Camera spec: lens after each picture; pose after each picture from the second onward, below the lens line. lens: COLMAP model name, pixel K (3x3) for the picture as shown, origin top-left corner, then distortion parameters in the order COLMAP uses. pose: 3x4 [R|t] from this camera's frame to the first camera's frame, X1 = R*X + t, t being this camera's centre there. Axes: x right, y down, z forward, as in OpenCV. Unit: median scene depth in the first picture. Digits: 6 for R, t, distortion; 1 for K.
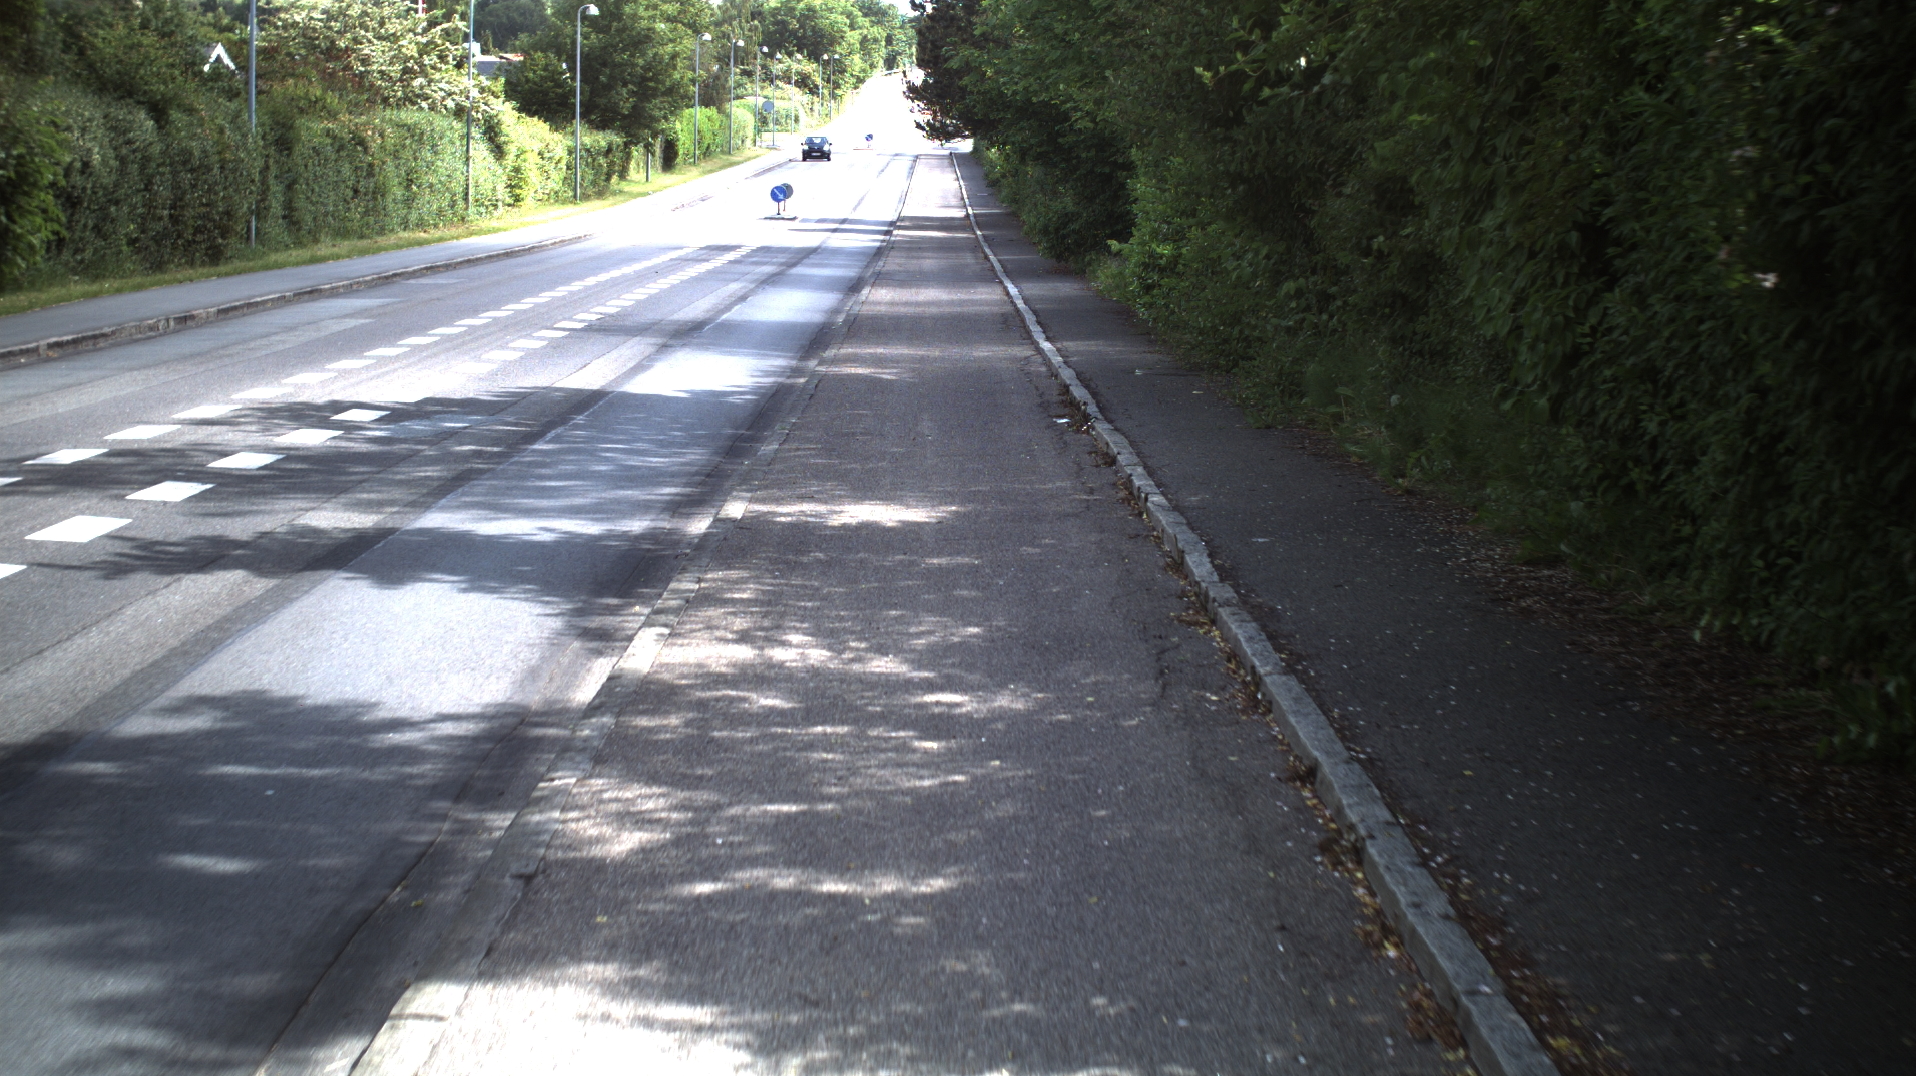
lens RADIAL K [[3274.0, 0, 958.0], [0, 3274.0, 538.0], [0, 0, 1]] dist [-0.241653, 0.233348]
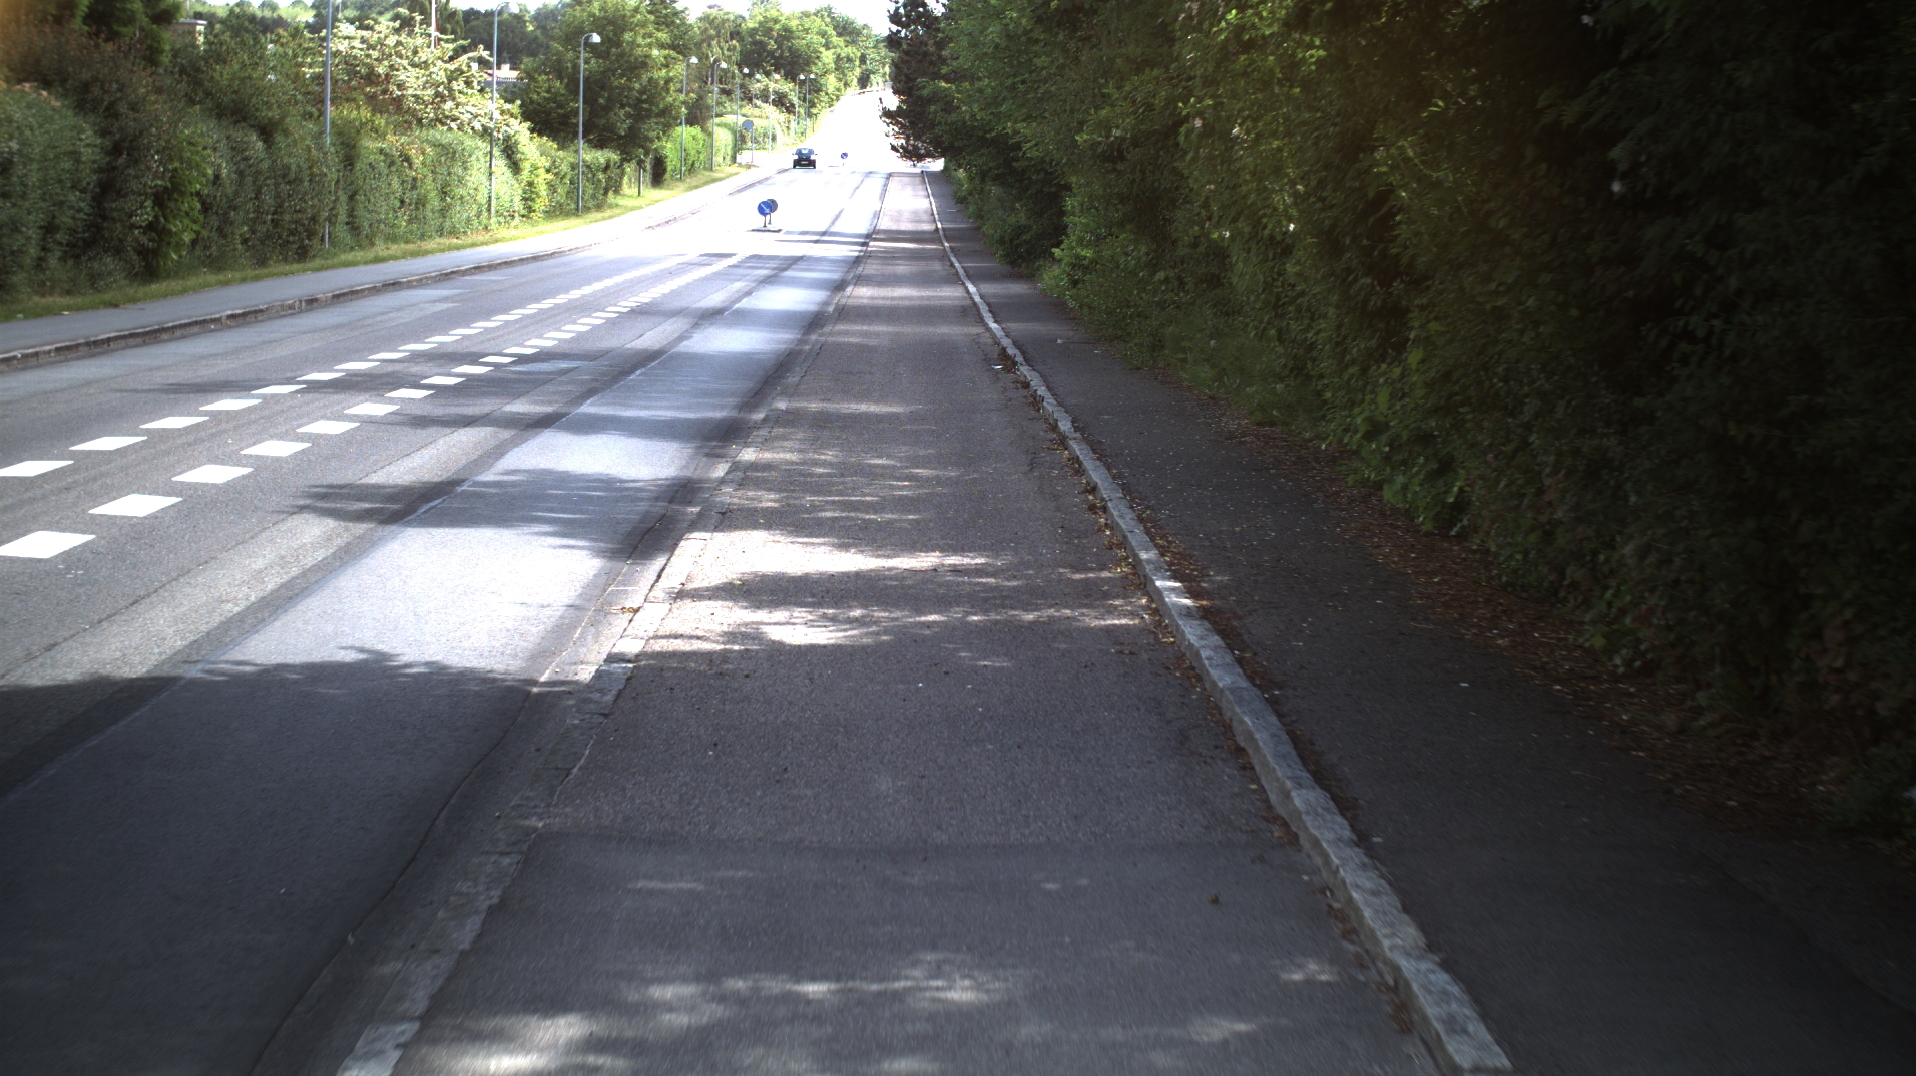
lens RADIAL K [[3274.0, 0, 958.0], [0, 3274.0, 538.0], [0, 0, 1]] dist [-0.241653, 0.233348]
pose [[0.999918, 0.008478, 0.009600, 0.000688], [-0.008427, 0.999950, -0.005312, 0.019157], [-0.009644, 0.005231, 0.999940, -0.174362]]
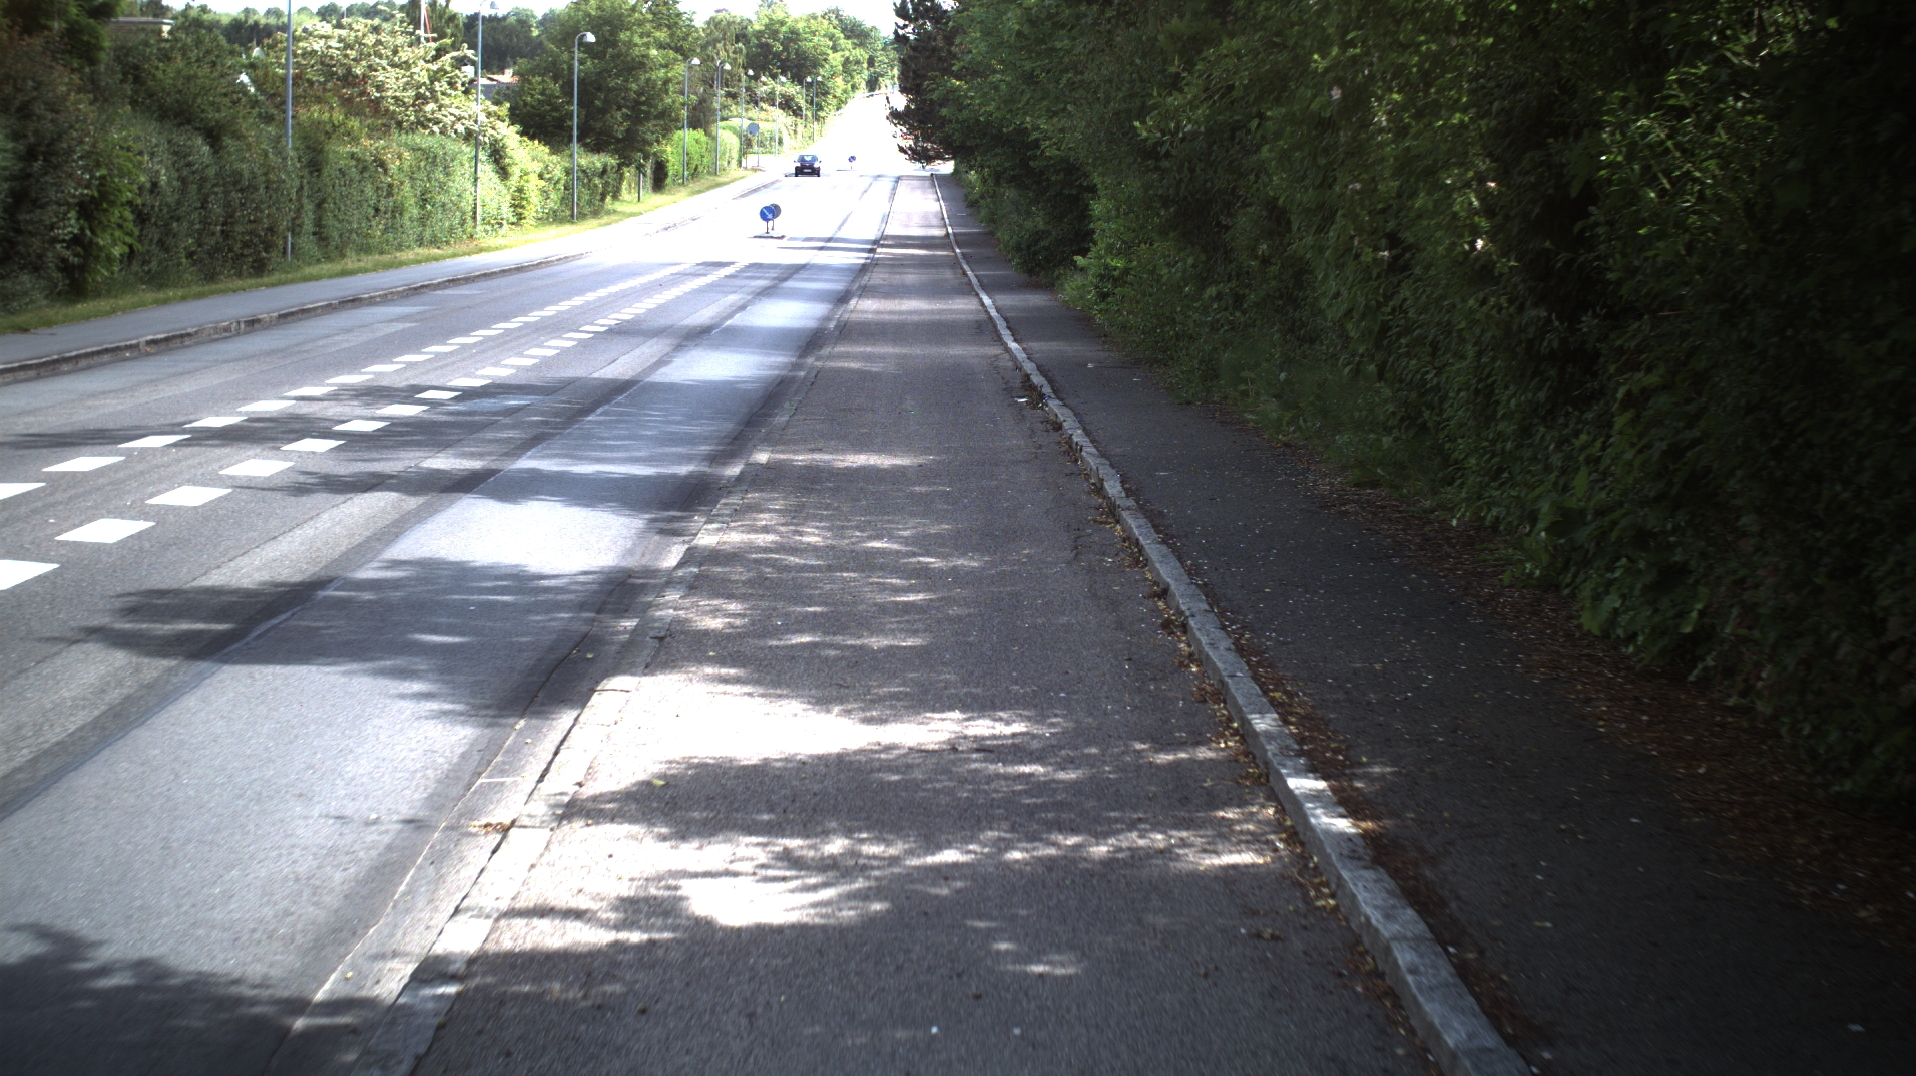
lens RADIAL K [[3274.0, 0, 958.0], [0, 3274.0, 538.0], [0, 0, 1]] dist [-0.241653, 0.233348]
pose [[0.999981, 0.001642, 0.005904, 0.000494], [-0.001605, 0.999979, -0.006284, 0.009484], [-0.005914, 0.006274, 0.999963, -0.087273]]
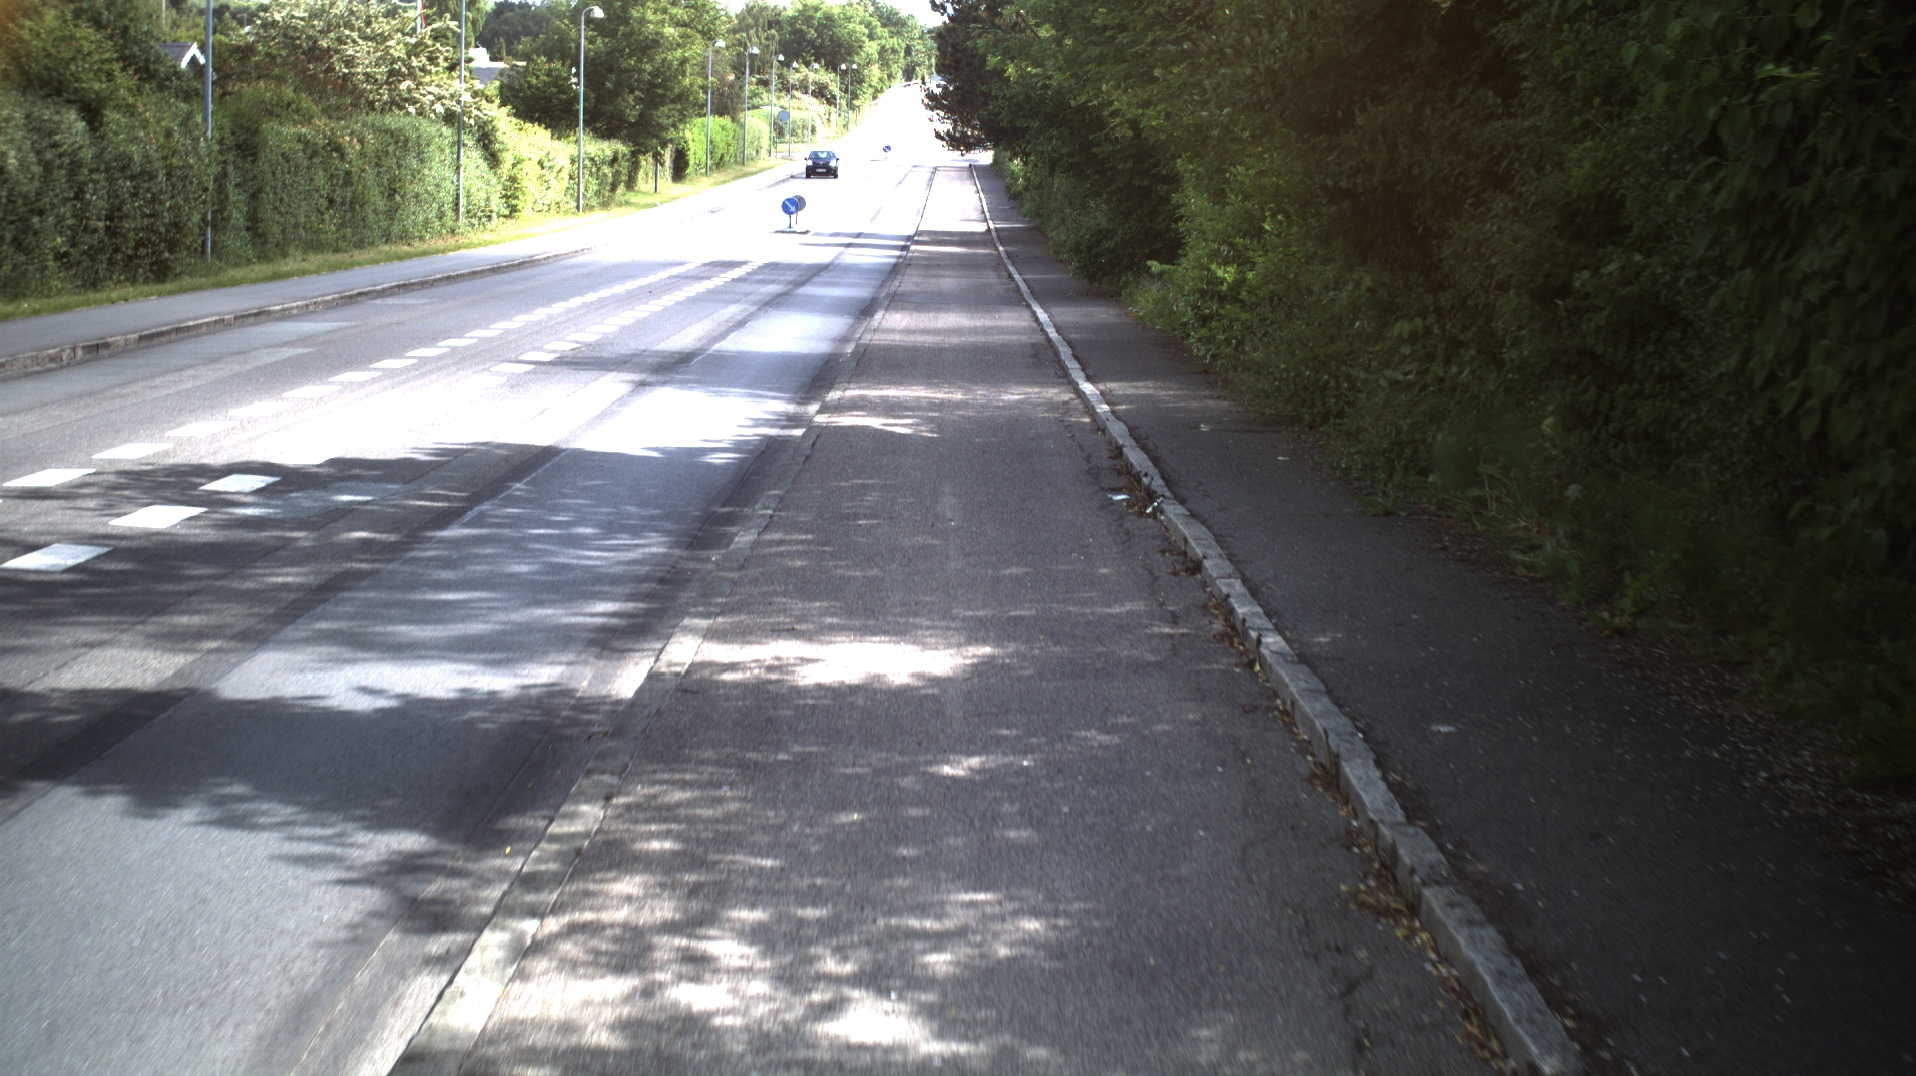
lens RADIAL K [[3274.0, 0, 958.0], [0, 3274.0, 538.0], [0, 0, 1]] dist [-0.241653, 0.233348]
pose [[0.999968, 0.006207, -0.004953, -0.001367], [-0.006226, 0.999973, -0.003781, -0.009603], [0.004930, 0.003812, 0.999981, 0.086971]]
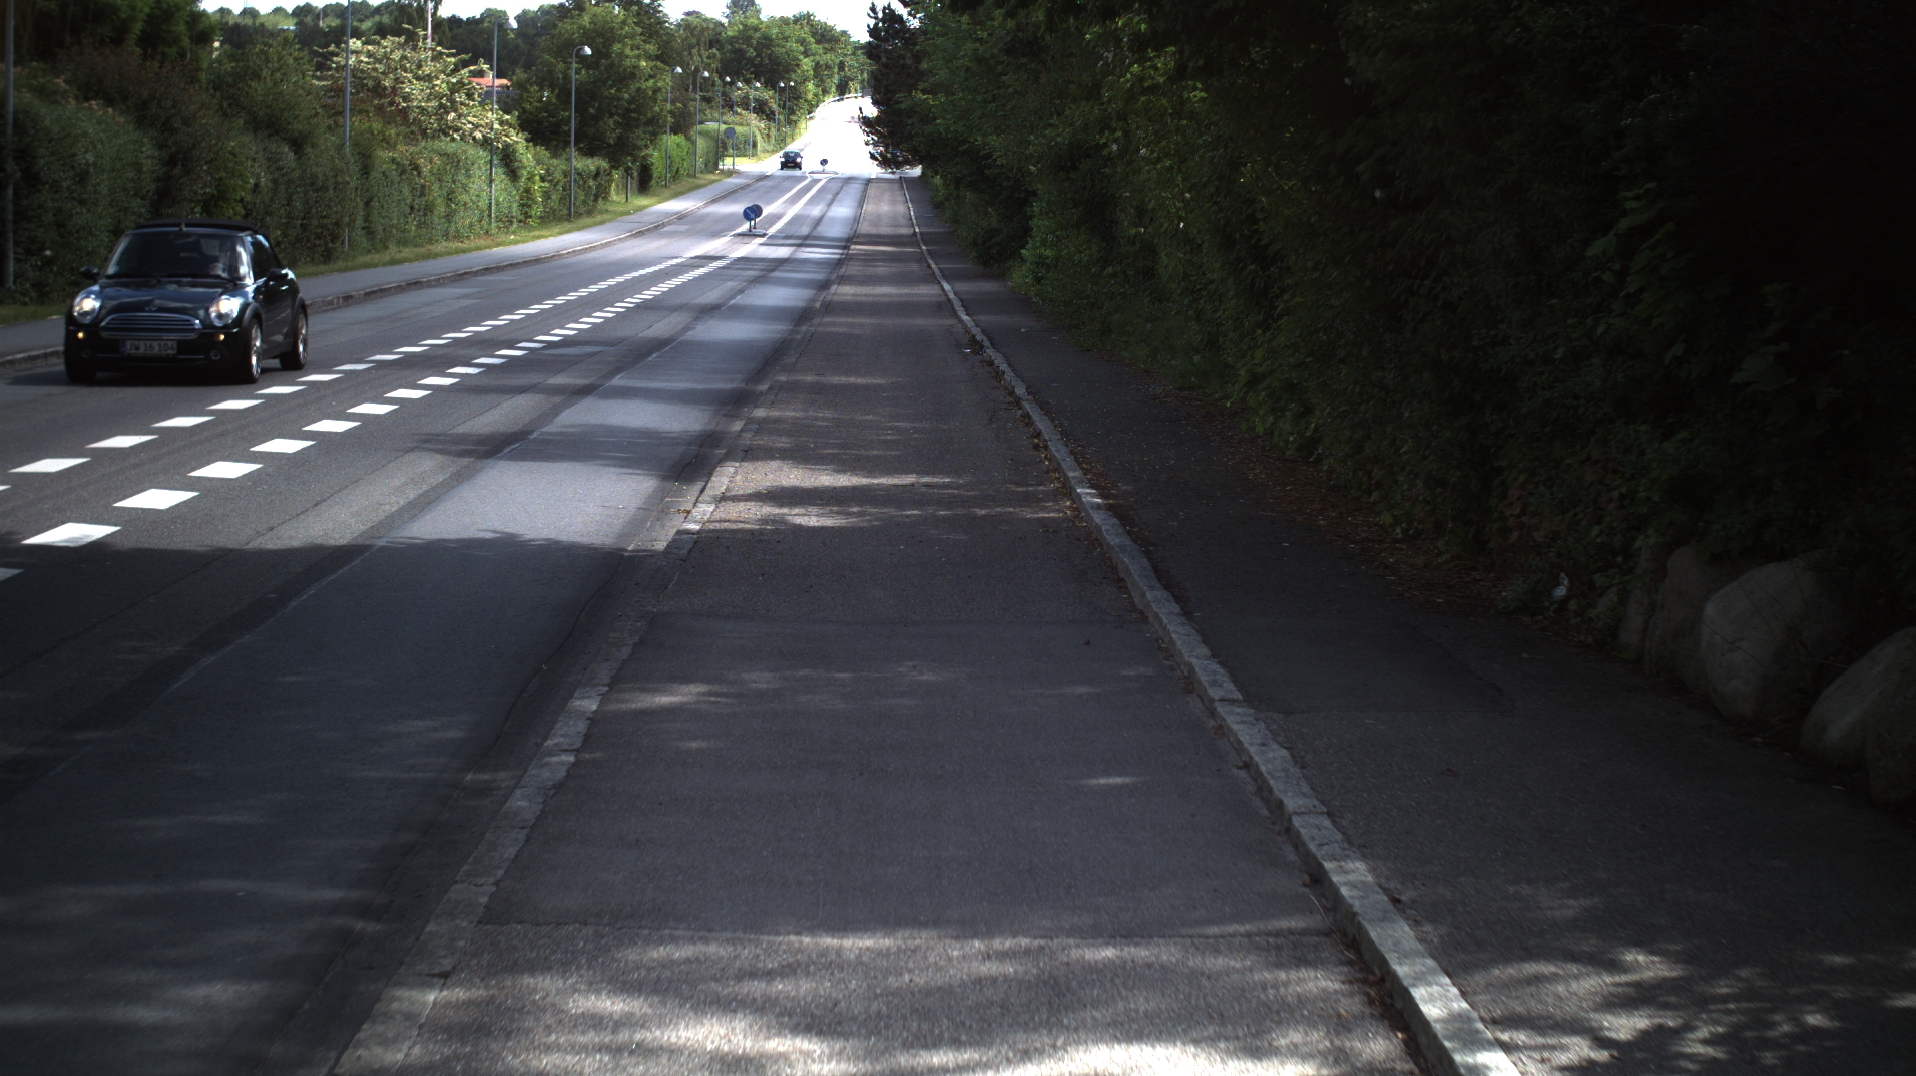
lens RADIAL K [[3274.0, 0, 958.0], [0, 3274.0, 538.0], [0, 0, 1]] dist [-0.241653, 0.233348]
pose [[0.999854, 0.005952, 0.016009, 0.000720], [-0.005841, 0.999958, -0.006994, 0.028755], [-0.016050, 0.006899, 0.999847, -0.261746]]
